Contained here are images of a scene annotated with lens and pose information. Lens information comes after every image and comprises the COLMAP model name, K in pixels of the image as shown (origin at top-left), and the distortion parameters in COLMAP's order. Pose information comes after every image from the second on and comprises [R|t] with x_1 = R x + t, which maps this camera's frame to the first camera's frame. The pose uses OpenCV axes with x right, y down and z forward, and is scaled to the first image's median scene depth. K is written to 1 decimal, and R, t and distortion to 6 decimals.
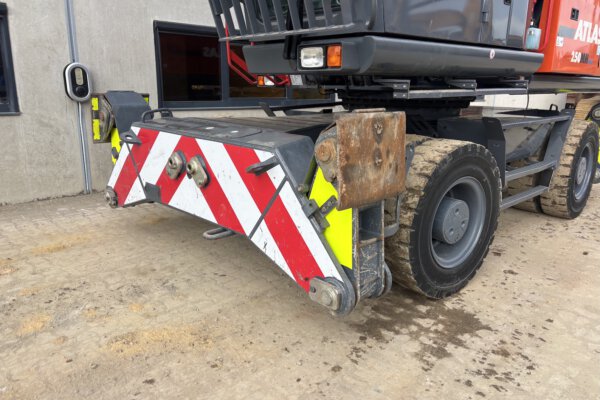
lens RADIAL K [[456.4, 0, 297.9], [0, 456.4, 199.6], [0, 0, 1]] dist [0.056510, -0.074947]
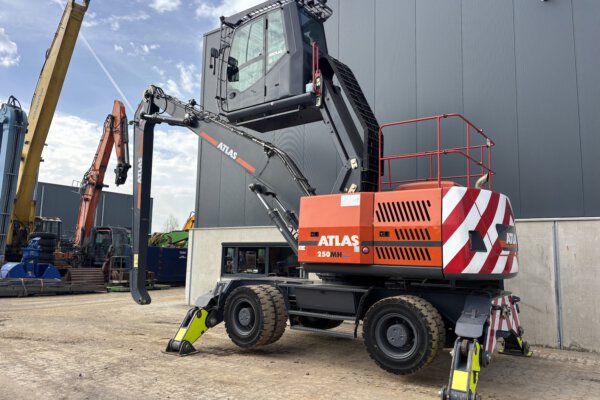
lens RADIAL K [[456.4, 0, 297.9], [0, 456.4, 199.6], [0, 0, 1]] dist [0.056510, -0.074947]
pose [[0.192830, -0.127921, -0.972858, 3.101477], [-0.255864, 0.950610, -0.175710, -0.211782], [0.947286, 0.282801, 0.150576, 0.709707]]
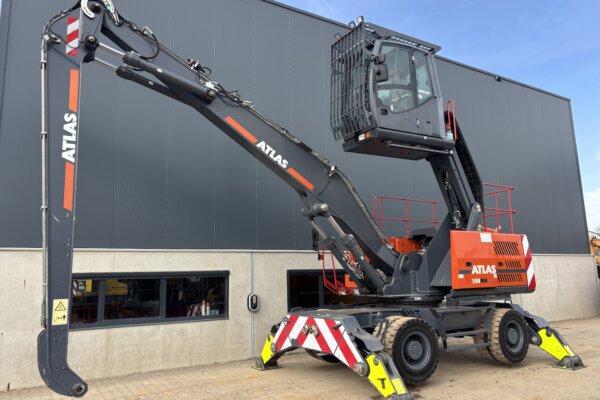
lens RADIAL K [[456.4, 0, 297.9], [0, 456.4, 199.6], [0, 0, 1]] dist [0.056510, -0.074947]
pose [[0.980074, -0.068357, -0.186500, 0.241619], [-0.012550, 0.915732, -0.401593, 0.315838], [0.198236, 0.395932, 0.896627, -1.749765]]
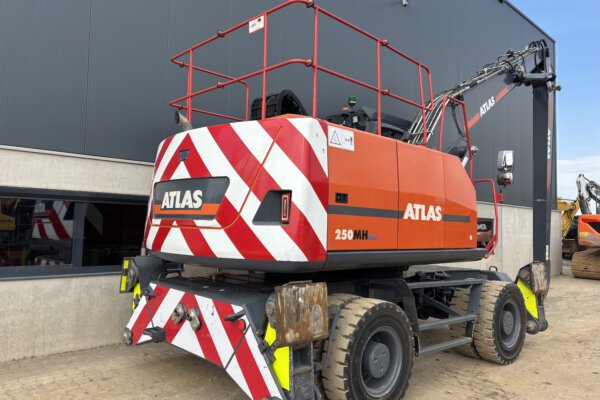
lens RADIAL K [[448.6, 0, 300.0], [0, 448.6, 200.0], [0, 0, 1]] dist [0.032577, -0.004647]
pose [[0.999626, 0.011555, -0.024789, 0.137120], [-0.018591, 0.951847, -0.306008, 0.008968], [0.020059, 0.306354, 0.951706, -0.421099]]
